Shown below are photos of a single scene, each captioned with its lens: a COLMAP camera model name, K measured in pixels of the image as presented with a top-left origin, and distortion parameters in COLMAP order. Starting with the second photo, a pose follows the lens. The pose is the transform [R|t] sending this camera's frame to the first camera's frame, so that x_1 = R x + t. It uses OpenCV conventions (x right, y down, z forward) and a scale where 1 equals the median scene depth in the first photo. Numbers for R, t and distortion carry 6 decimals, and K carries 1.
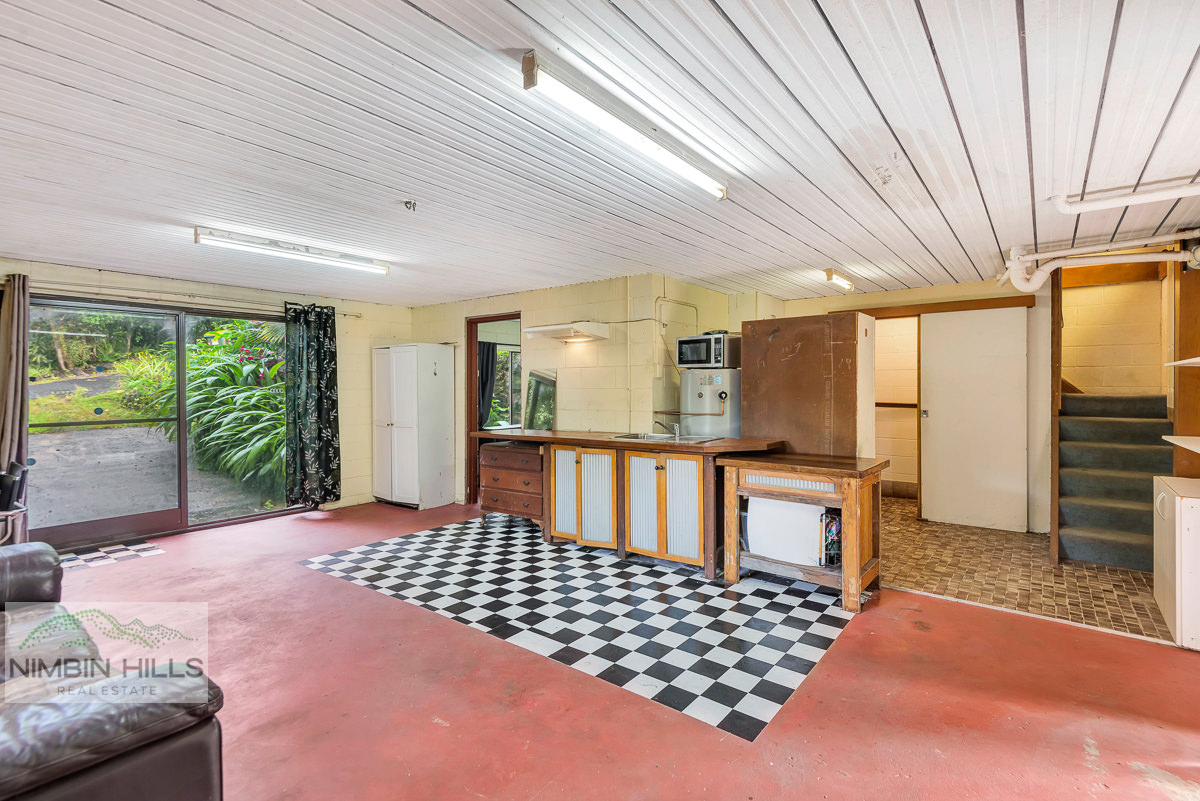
lens RADIAL K [[558.8, 0, 599.8], [0, 558.8, 395.0], [0, 0, 1]] dist [0.031172, -0.000320]
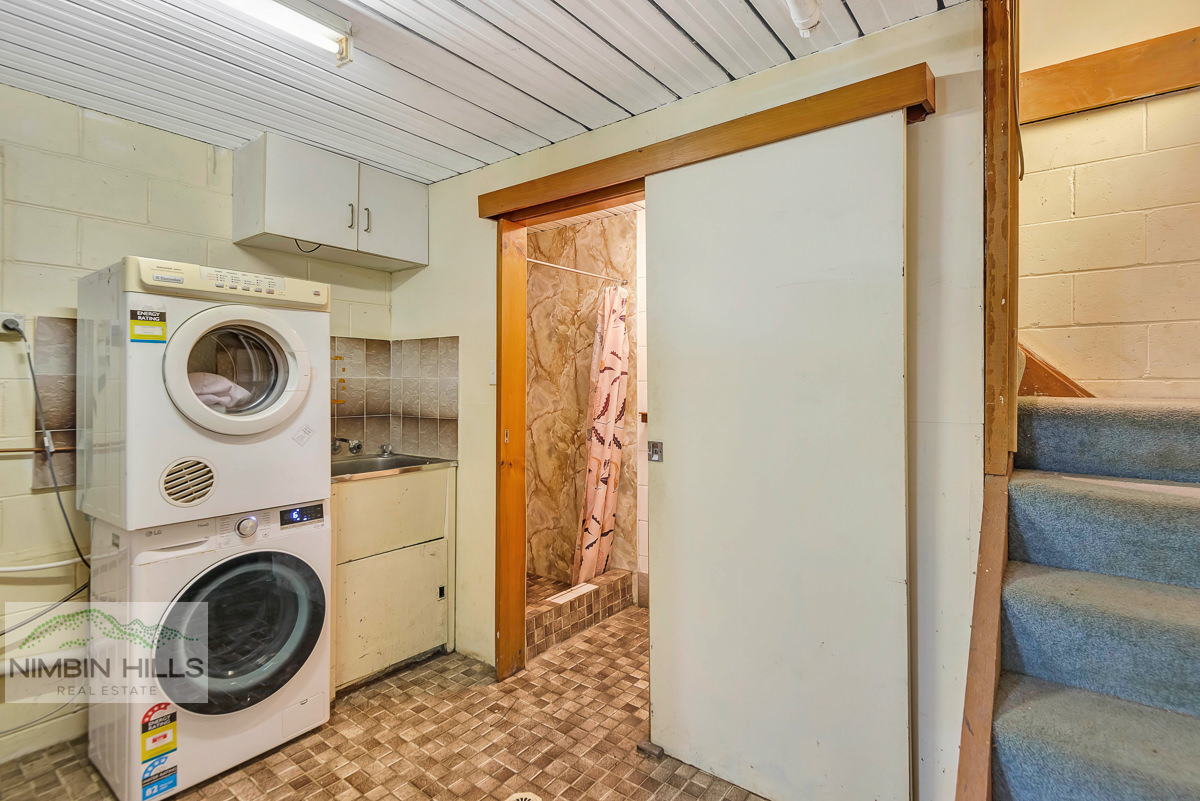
lens RADIAL K [[558.8, 0, 599.8], [0, 558.8, 395.0], [0, 0, 1]] dist [0.031172, -0.000320]
pose [[0.999349, 0.003640, 0.035899, 0.584415], [-0.003336, 0.999958, -0.008539, -0.001919], [-0.035929, 0.008414, 0.999319, 0.715463]]
